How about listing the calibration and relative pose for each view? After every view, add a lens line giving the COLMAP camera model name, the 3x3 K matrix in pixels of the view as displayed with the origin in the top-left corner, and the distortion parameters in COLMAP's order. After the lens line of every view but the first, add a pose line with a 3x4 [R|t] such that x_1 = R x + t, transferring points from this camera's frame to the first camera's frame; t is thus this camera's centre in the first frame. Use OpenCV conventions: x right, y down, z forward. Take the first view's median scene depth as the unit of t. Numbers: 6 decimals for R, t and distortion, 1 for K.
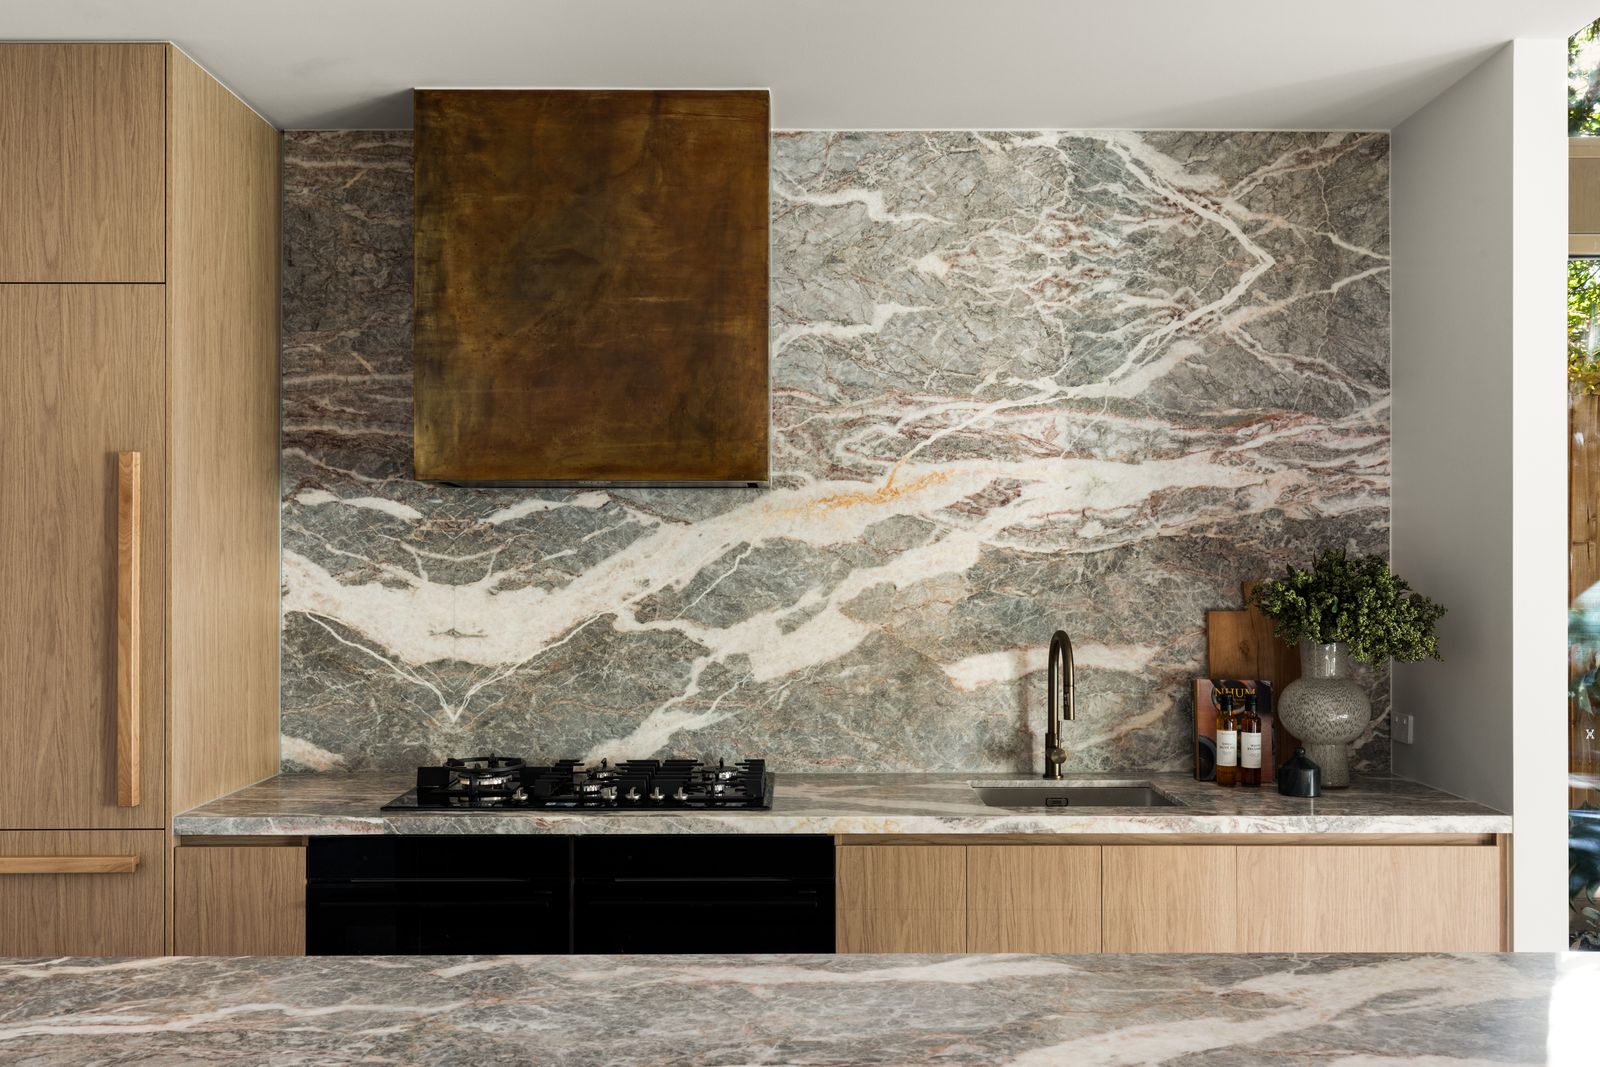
lens RADIAL K [[1388.1, 0, 804.0], [0, 1388.1, 533.9], [0, 0, 1]] dist [0.006250, -0.005582]
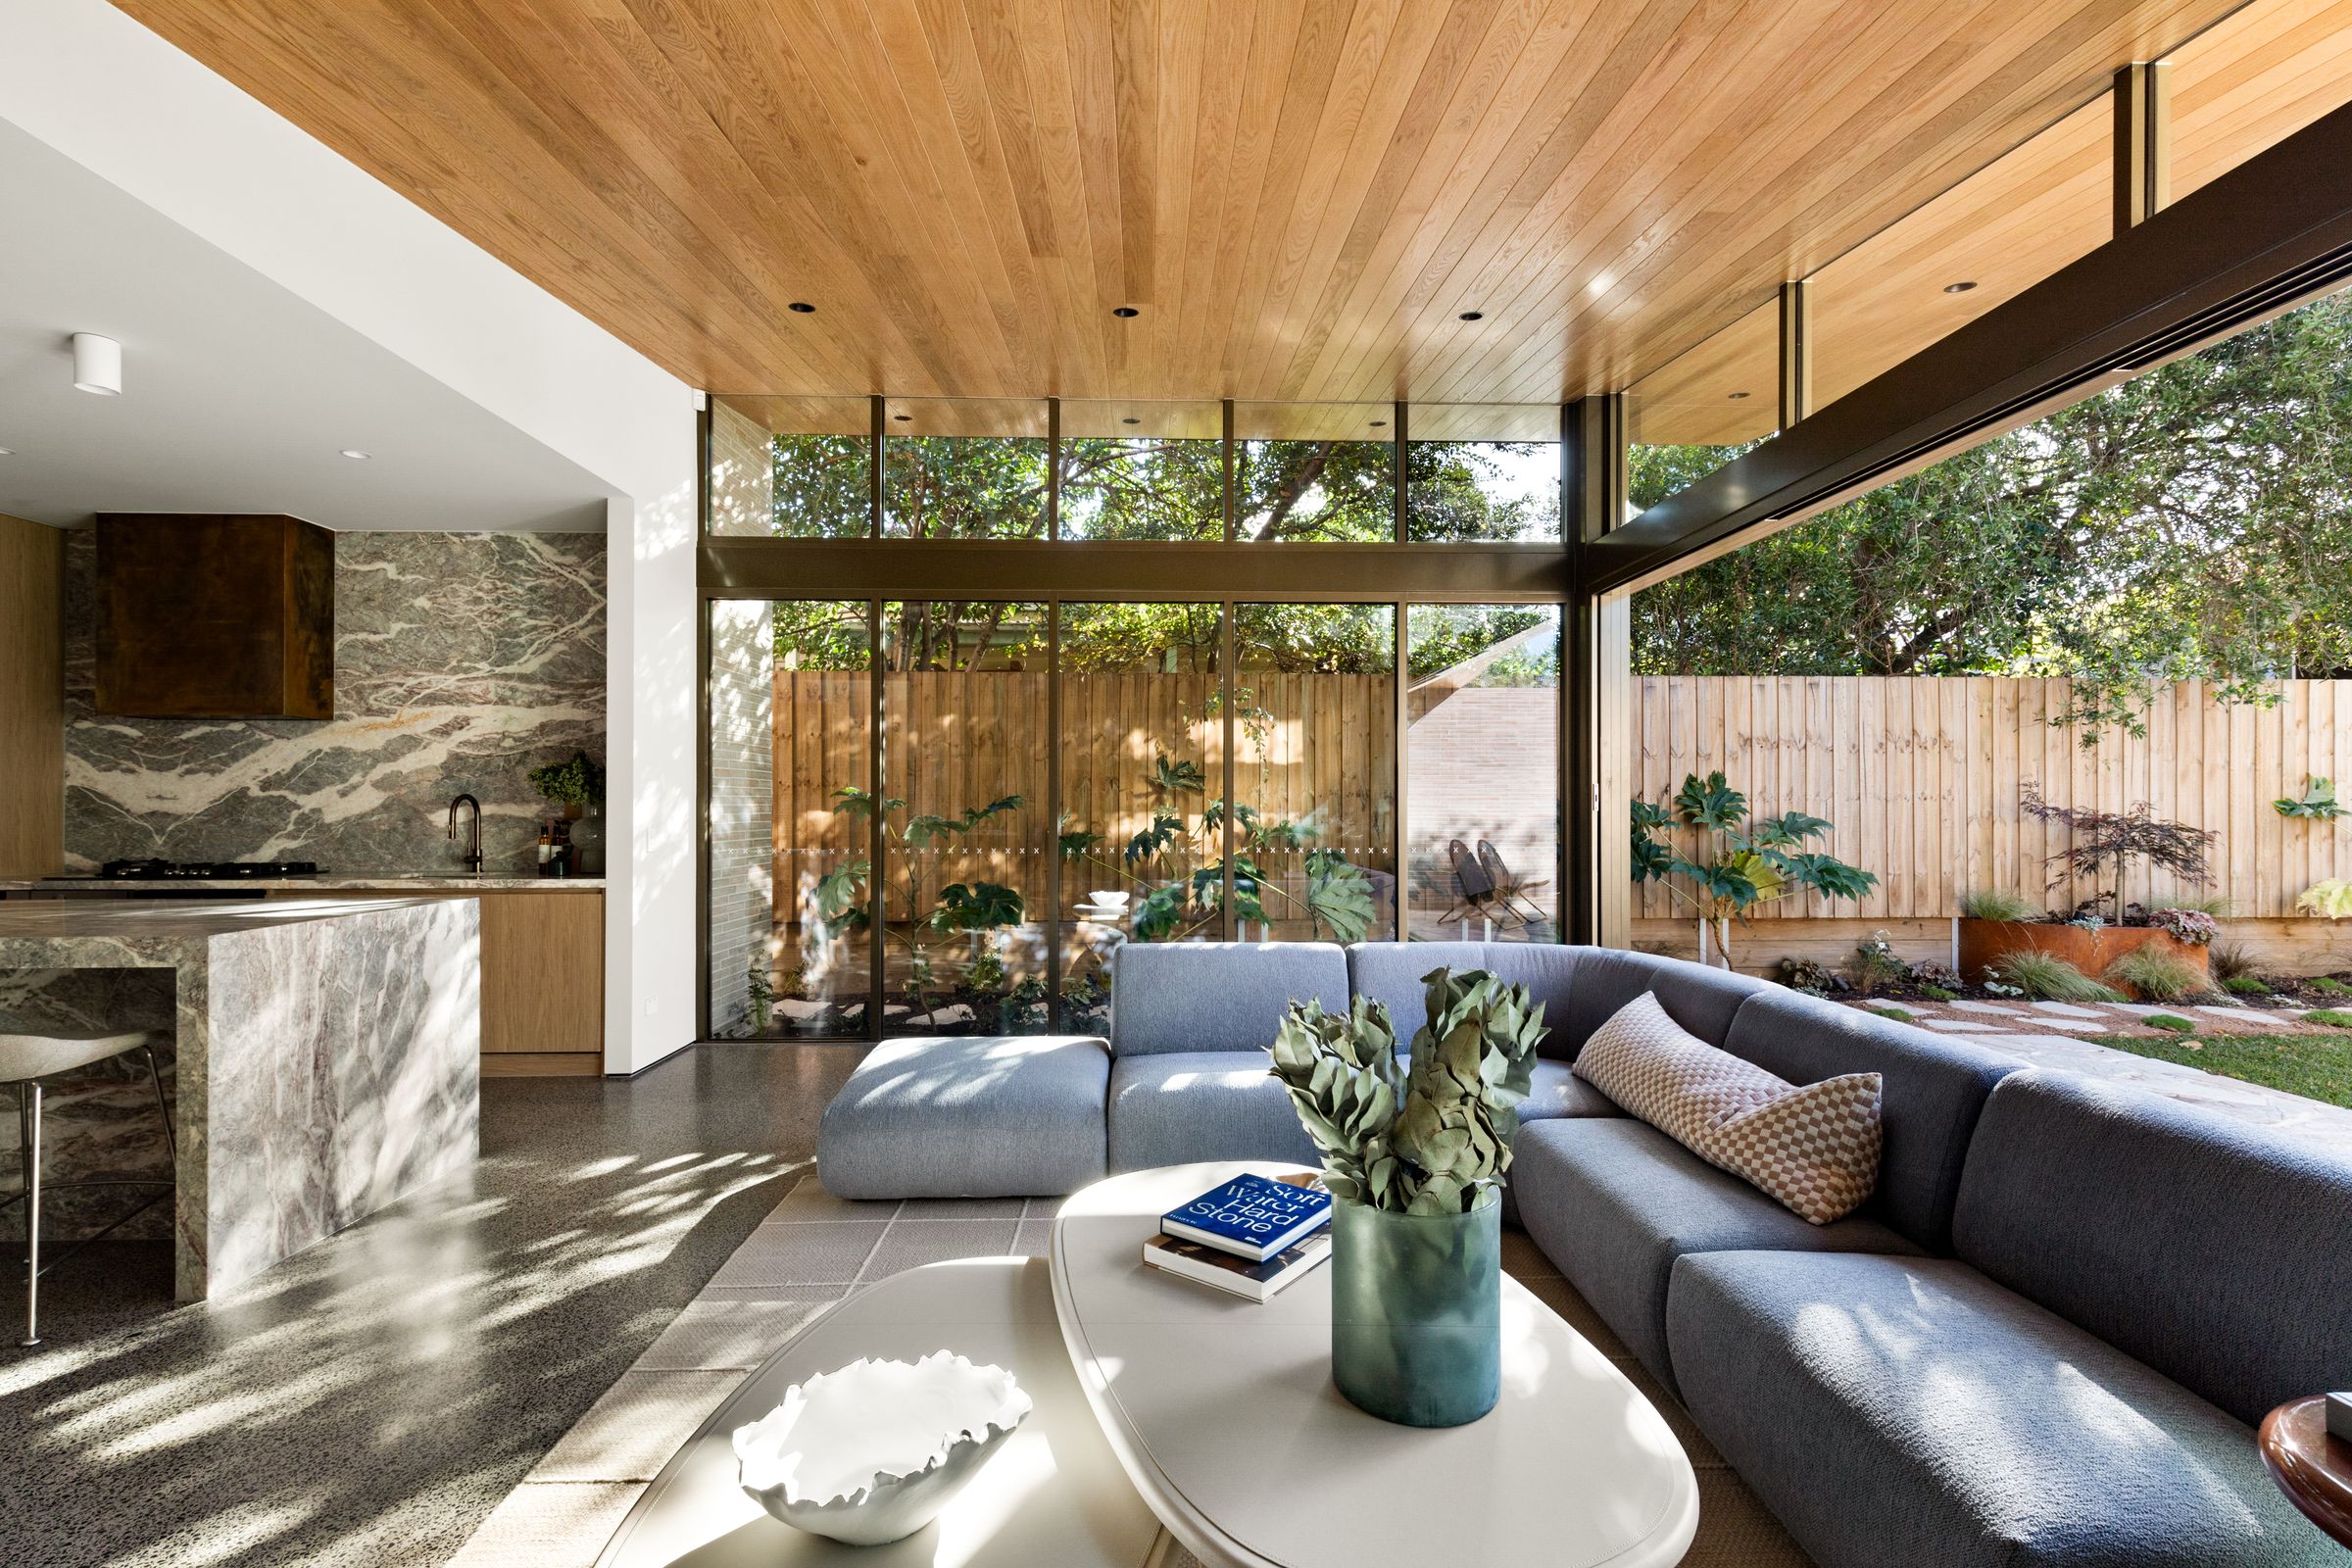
lens RADIAL K [[1077.6, 0, 1166.6], [0, 1077.6, 776.8], [0, 0, 1]] dist [0.008766, -0.003600]
pose [[0.999672, 0.000204, 0.025598, 1.068808], [-0.000231, 0.999999, 0.001037, 0.041925], [-0.025598, -0.001043, 0.999672, -0.498418]]
